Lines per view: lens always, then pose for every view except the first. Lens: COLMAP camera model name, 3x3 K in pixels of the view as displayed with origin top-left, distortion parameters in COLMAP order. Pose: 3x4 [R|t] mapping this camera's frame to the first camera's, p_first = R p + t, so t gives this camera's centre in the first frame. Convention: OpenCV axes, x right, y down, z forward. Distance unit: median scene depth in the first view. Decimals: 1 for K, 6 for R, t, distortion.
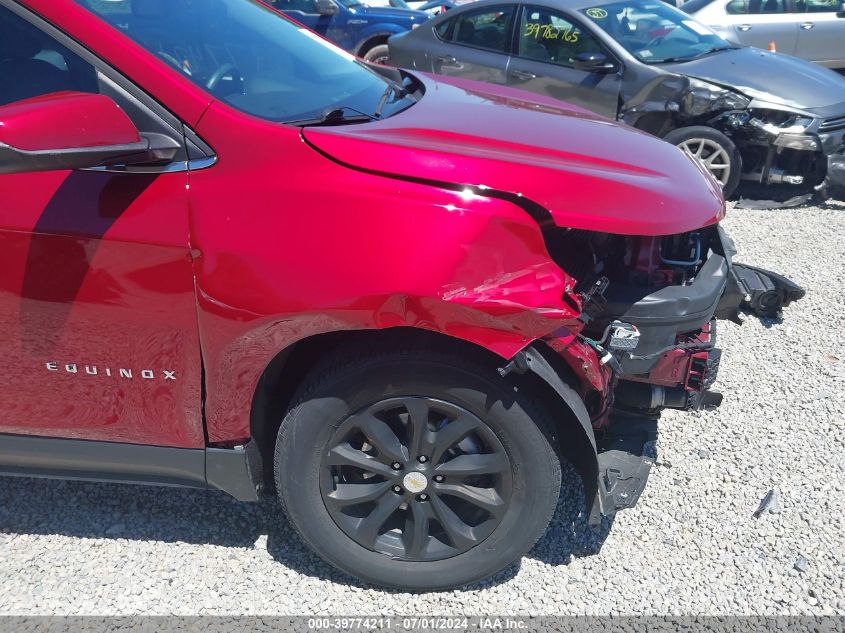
lens RADIAL K [[669.0, 0, 422.5], [0, 669.0, 316.5], [0, 0, 1]] dist [0.049426, -0.083664]
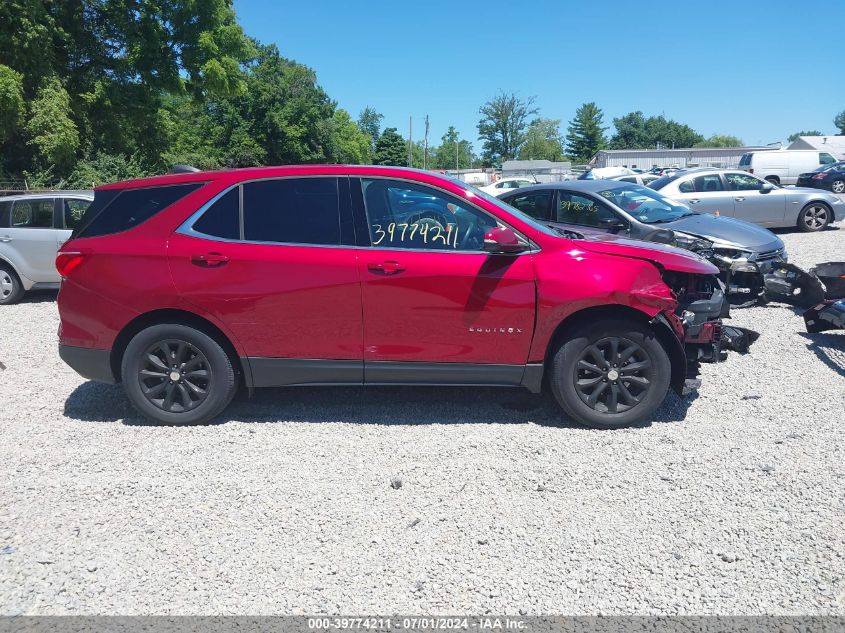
lens RADIAL K [[674.6, 0, 417.9], [0, 674.6, 318.8], [0, 0, 1]] dist [0.002891, 0.003437]
pose [[0.998873, -0.014791, 0.045108, -0.311776], [0.024867, 0.972444, -0.231807, 0.224536], [-0.040436, 0.232667, 0.971715, -0.534819]]
